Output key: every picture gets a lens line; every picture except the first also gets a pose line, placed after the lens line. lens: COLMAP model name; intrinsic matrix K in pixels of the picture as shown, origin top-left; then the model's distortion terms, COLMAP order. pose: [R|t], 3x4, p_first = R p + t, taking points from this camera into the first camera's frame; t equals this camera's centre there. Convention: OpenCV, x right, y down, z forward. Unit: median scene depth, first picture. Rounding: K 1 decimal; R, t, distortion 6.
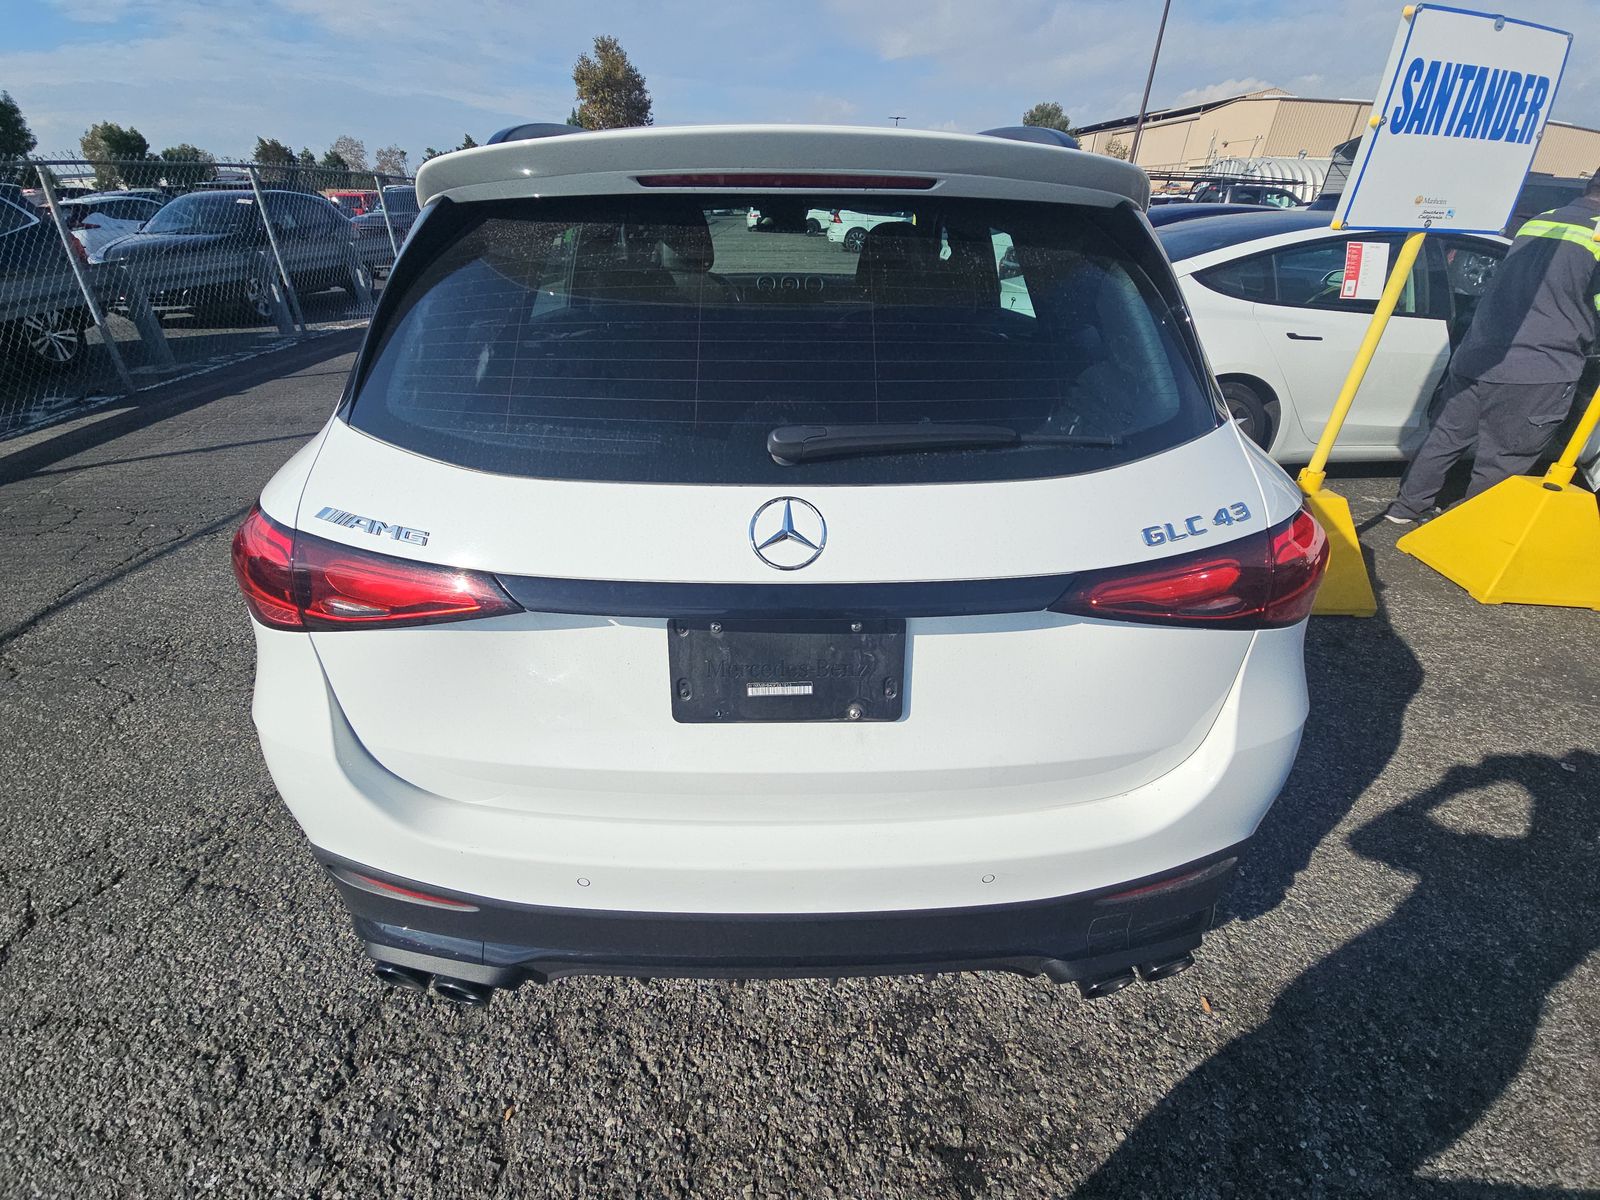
lens RADIAL K [[662.6, 0, 800.7], [0, 662.6, 593.7], [0, 0, 1]] dist [-0.002116, -0.002942]
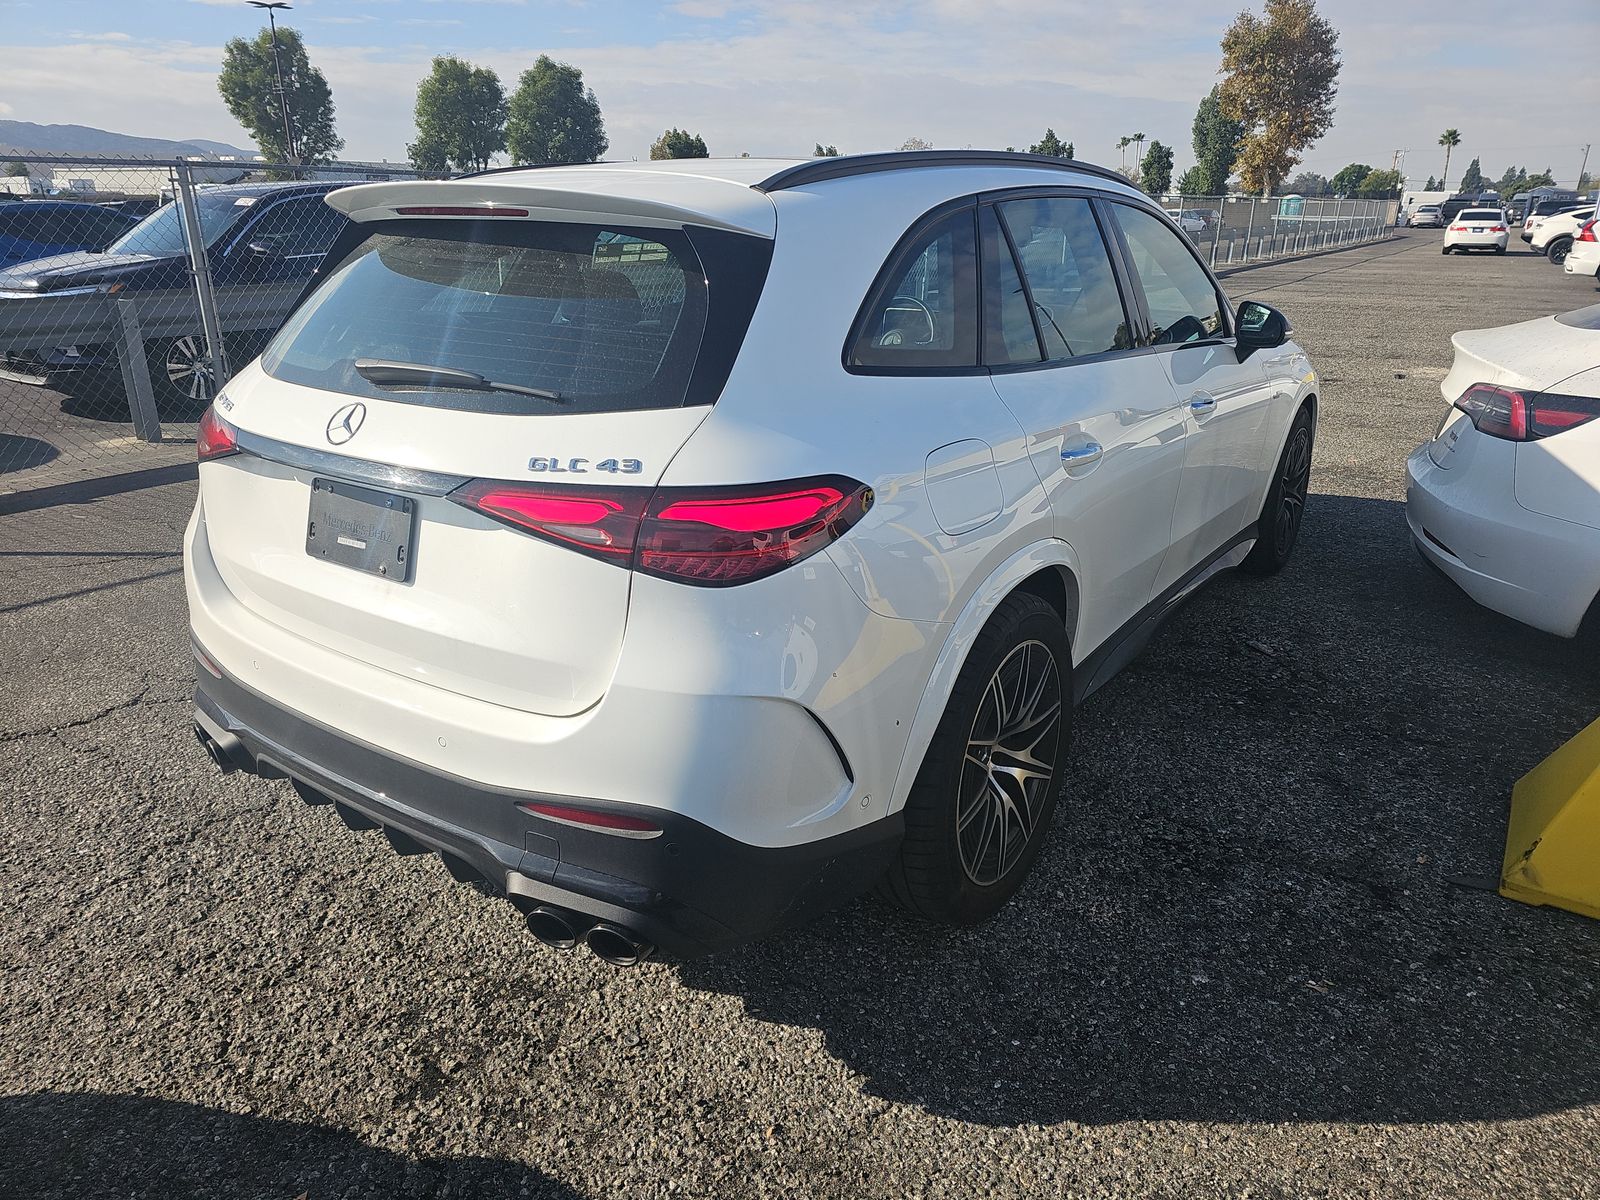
lens RADIAL K [[1083.7, 0, 801.4], [0, 1083.7, 603.0], [0, 0, 1]] dist [0.033914, -0.038482]
pose [[0.808119, 0.195483, -0.555634, 1.411514], [-0.296680, 0.950011, -0.097261, 0.143976], [0.508846, 0.243444, 0.825719, -0.270904]]
